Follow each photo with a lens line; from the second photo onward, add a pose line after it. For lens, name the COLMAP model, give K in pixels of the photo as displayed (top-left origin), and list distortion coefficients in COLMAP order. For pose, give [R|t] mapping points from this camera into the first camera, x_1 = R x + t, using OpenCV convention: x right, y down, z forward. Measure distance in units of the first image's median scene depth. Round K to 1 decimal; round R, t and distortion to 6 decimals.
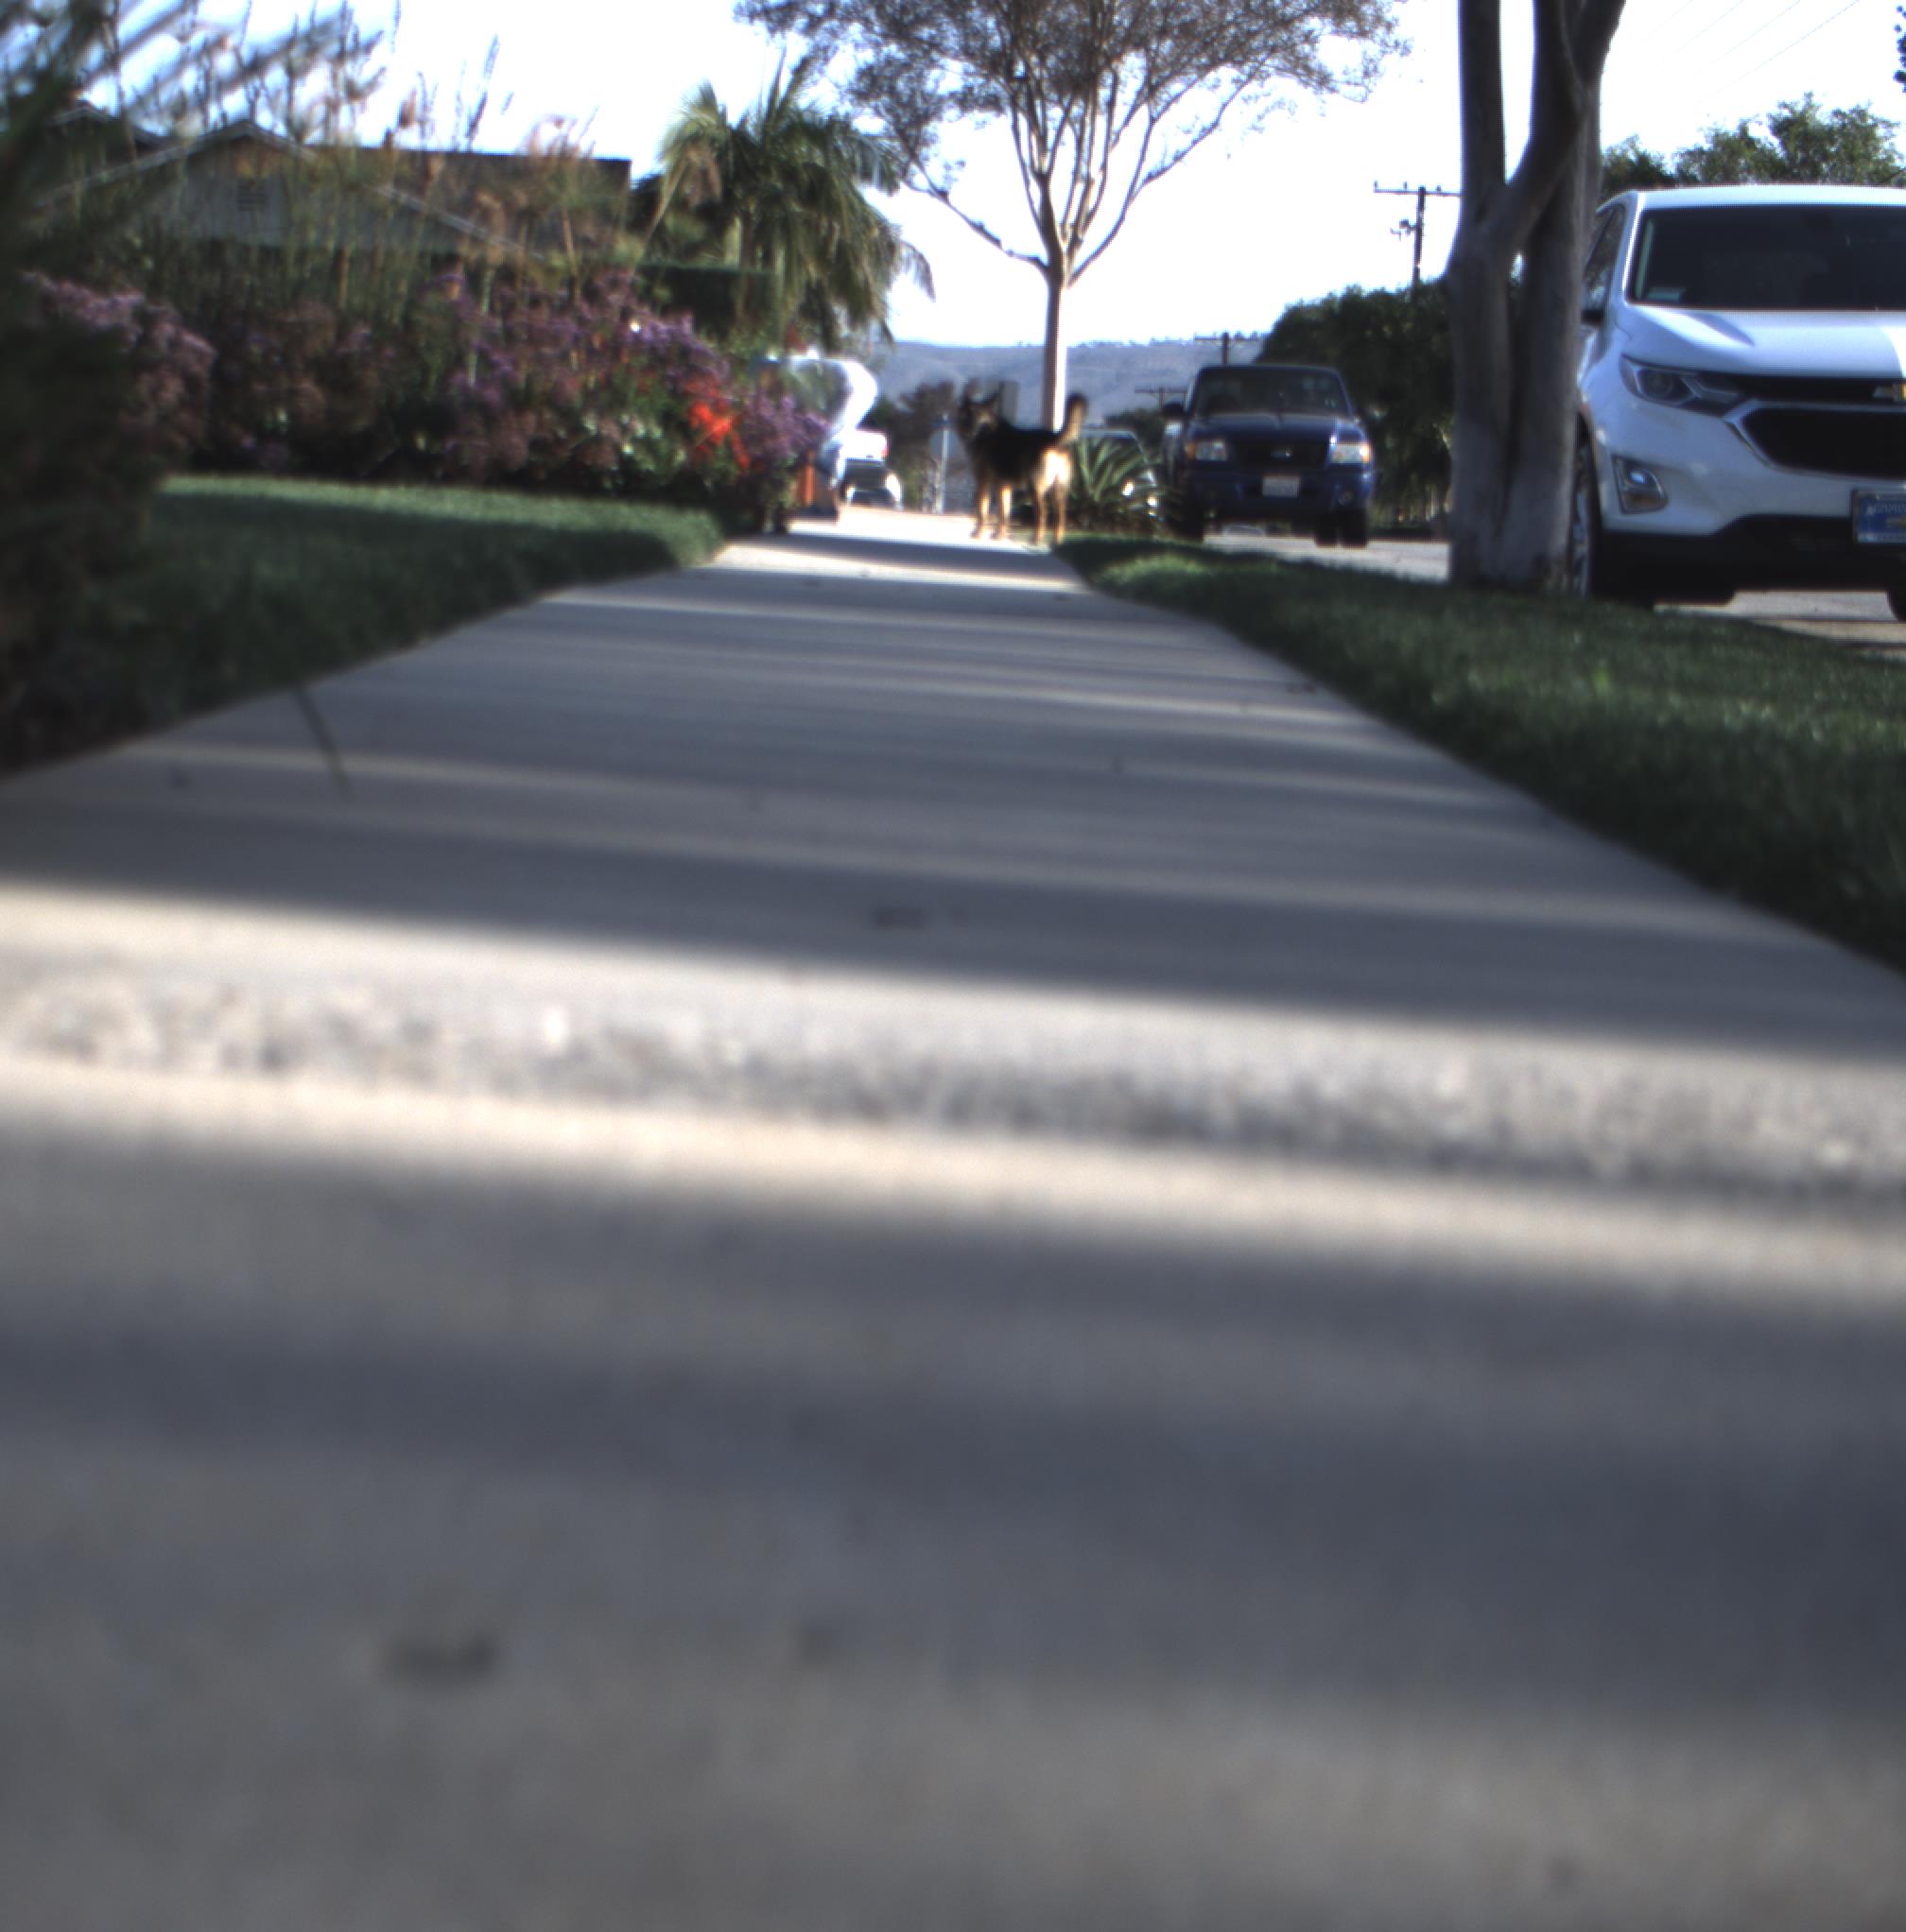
lens RADIAL K [[3267.5, 0, 868.6], [0, 3267.5, 963.3], [0, 0, 1]] dist [-0.027604, 0.065719]
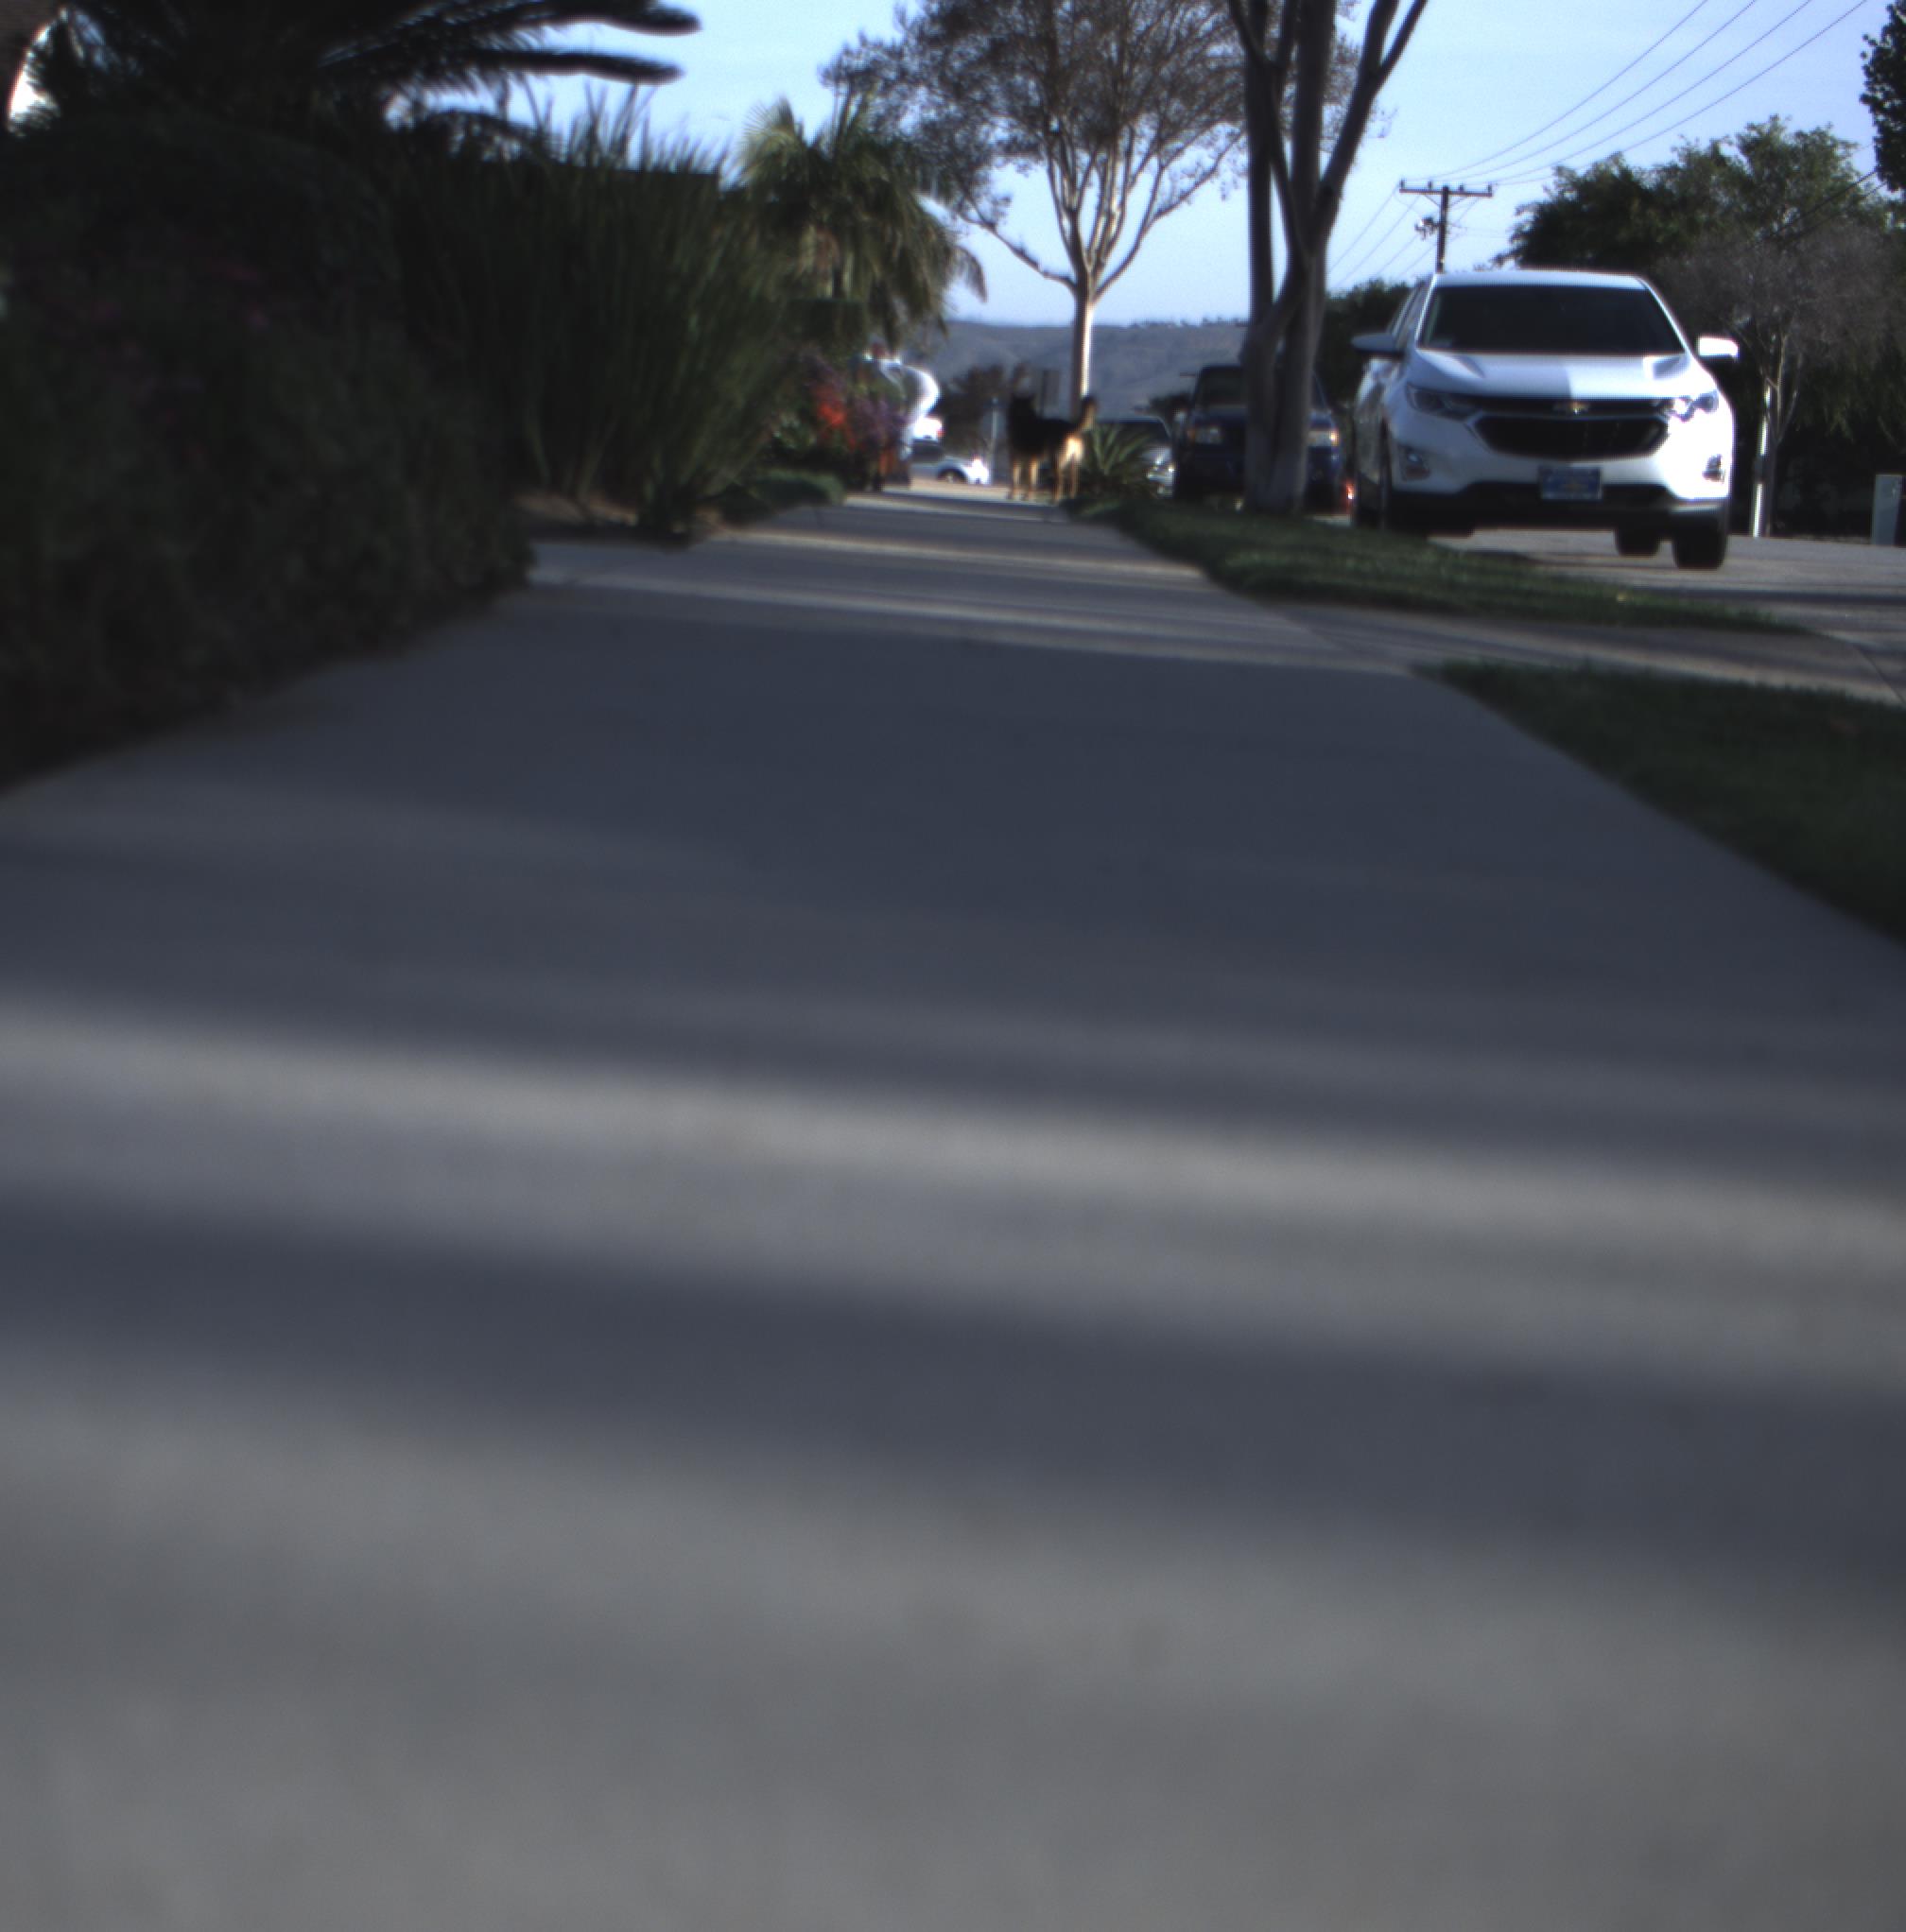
lens RADIAL K [[3282.0, 0, 898.1], [0, 3282.0, 965.0], [0, 0, 1]] dist [-0.045161, 0.142154]
pose [[0.999947, 0.008927, -0.005091, -0.003549], [-0.008895, 0.999940, 0.006355, 0.035387], [0.005148, -0.006310, 0.999967, -0.234835]]
